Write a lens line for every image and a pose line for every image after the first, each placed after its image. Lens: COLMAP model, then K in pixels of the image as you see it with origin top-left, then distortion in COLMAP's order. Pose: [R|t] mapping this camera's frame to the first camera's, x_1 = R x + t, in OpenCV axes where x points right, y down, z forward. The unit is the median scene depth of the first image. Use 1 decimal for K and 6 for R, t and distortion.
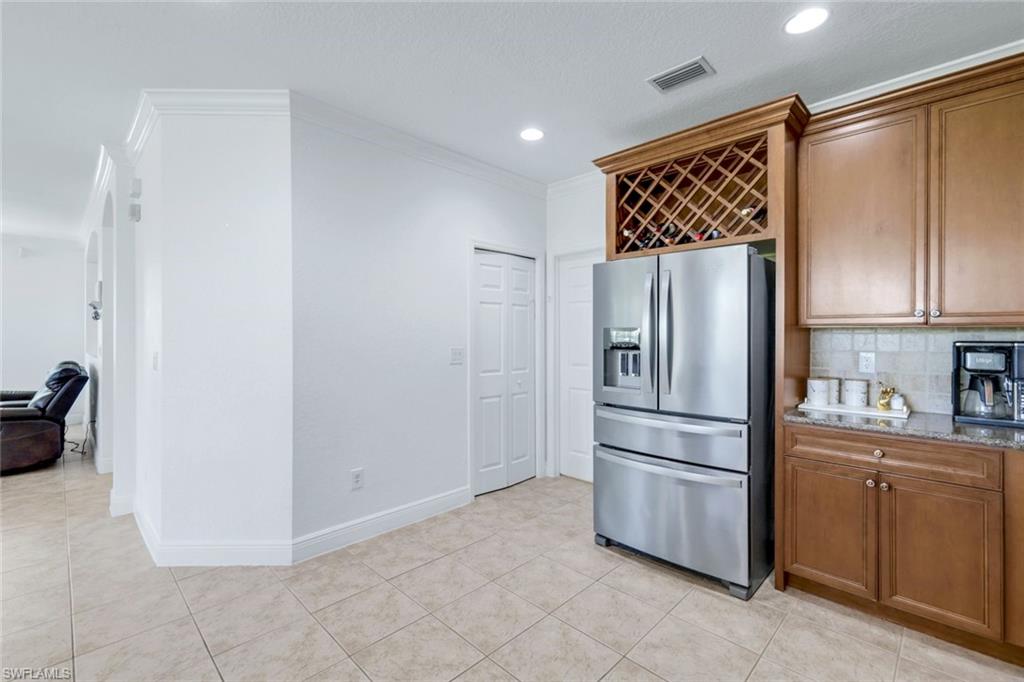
lens RADIAL K [[448.9, 0, 503.8], [0, 448.9, 328.2], [0, 0, 1]] dist [0.012312, -0.001301]
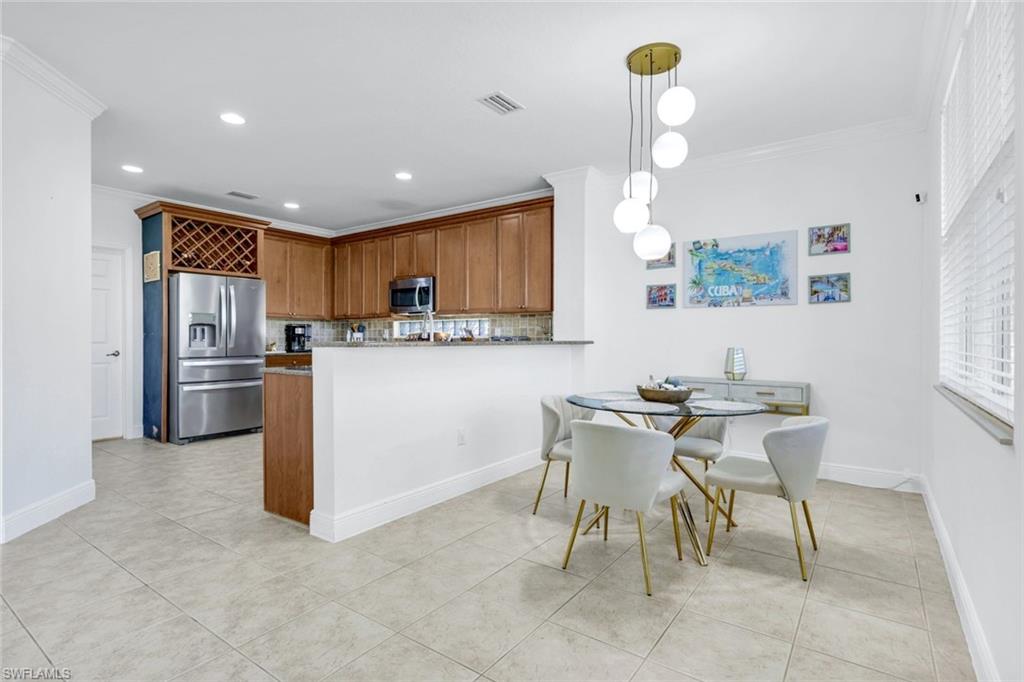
lens RADIAL K [[501.8, 0, 506.9], [0, 501.8, 334.6], [0, 0, 1]] dist [0.002250, 0.000754]
pose [[-0.147466, 0.006289, 0.989047, -1.830988], [-0.010535, 0.999913, -0.007929, 0.082979], [-0.989011, -0.011588, -0.147387, 0.101225]]
